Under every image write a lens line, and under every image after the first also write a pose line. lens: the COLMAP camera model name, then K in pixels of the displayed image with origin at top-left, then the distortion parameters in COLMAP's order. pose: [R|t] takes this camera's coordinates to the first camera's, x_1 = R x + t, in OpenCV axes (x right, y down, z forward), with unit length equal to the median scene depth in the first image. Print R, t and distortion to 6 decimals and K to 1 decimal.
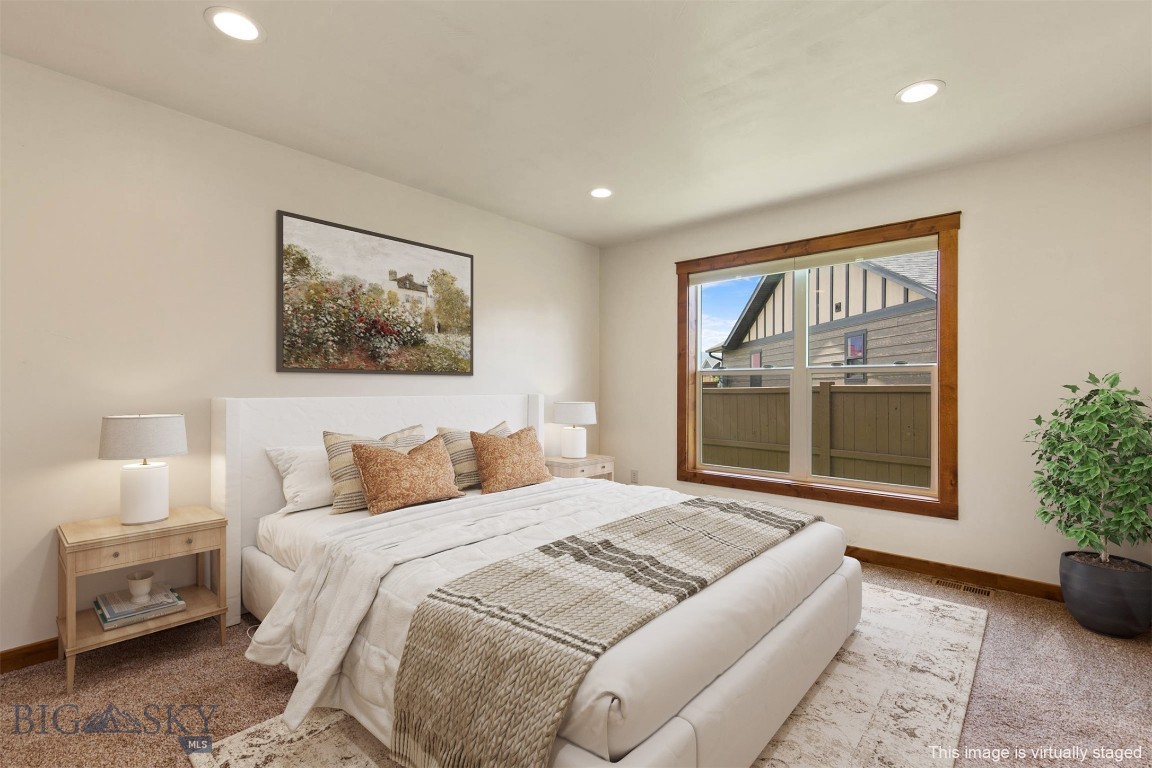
lens RADIAL K [[508.4, 0, 576.8], [0, 508.4, 387.5], [0, 0, 1]] dist [0.000499, 0.000042]
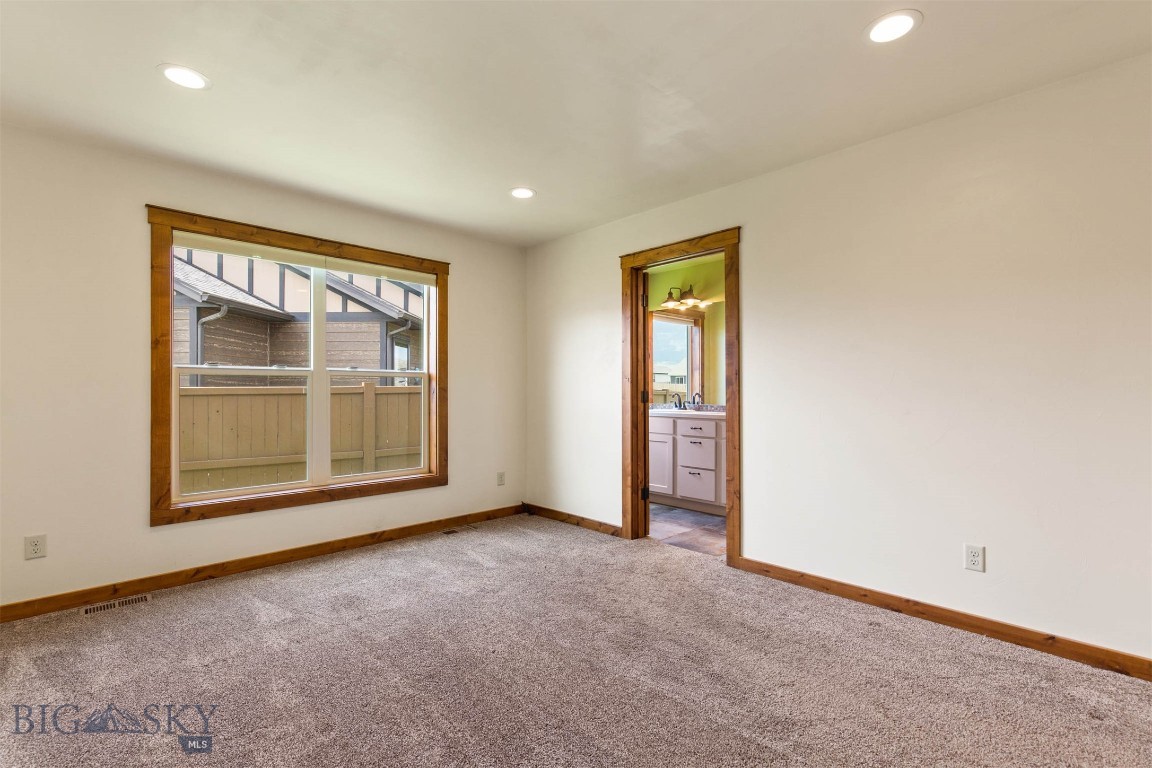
lens RADIAL K [[524.9, 0, 552.1], [0, 524.9, 386.7], [0, 0, 1]] dist [0.002992, 0.000506]
pose [[0.094067, 0.004580, 0.995555, -0.588686], [0.002620, 0.999985, -0.004848, 0.000932], [-0.995562, 0.003064, 0.094053, 0.525889]]
